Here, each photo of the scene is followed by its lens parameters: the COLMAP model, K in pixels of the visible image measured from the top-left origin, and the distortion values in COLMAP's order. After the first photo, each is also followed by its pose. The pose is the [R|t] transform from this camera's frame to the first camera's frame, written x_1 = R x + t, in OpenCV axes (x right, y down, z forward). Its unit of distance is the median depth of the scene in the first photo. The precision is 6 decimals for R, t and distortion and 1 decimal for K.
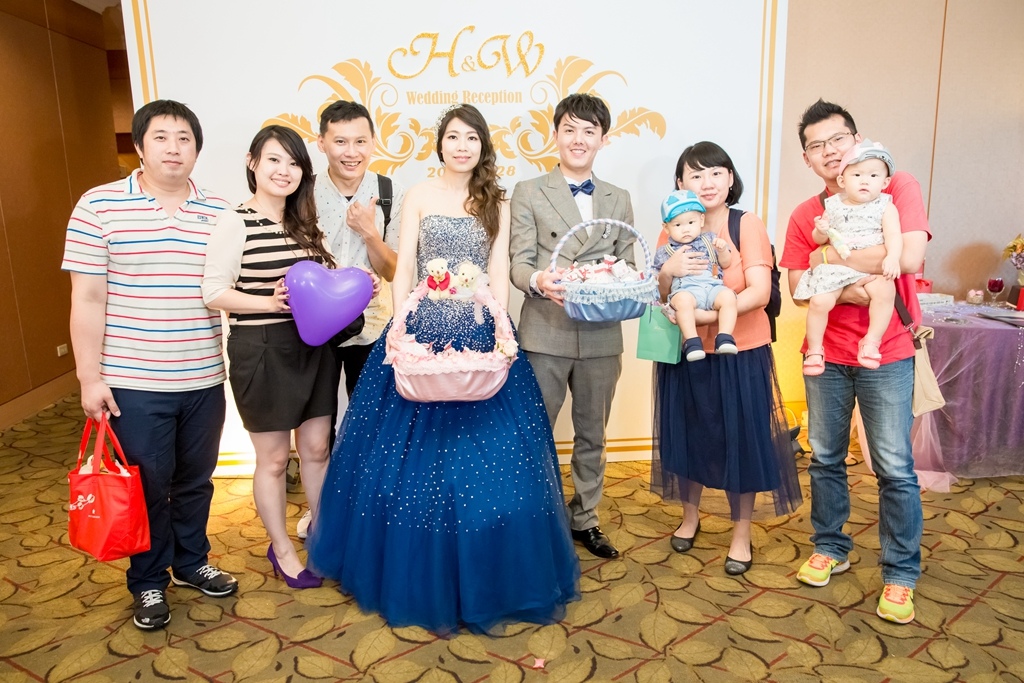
lens RADIAL K [[736.6, 0, 516.6], [0, 736.6, 348.9], [0, 0, 1]] dist [-0.087104, 0.063947]
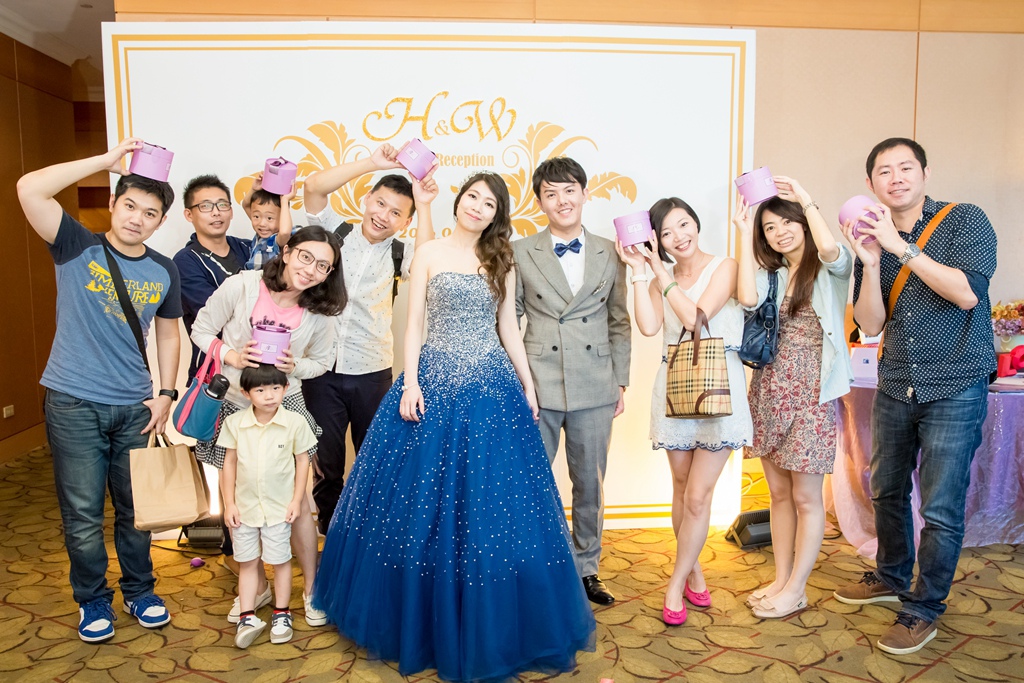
lens RADIAL K [[867.7, 0, 522.8], [0, 867.7, 351.6], [0, 0, 1]] dist [-0.063786, 0.087927]
pose [[0.999861, 0.013151, 0.010287, 0.046573], [-0.012008, 0.994486, -0.104178, 0.053662], [-0.011601, 0.104039, 0.994506, -0.206430]]
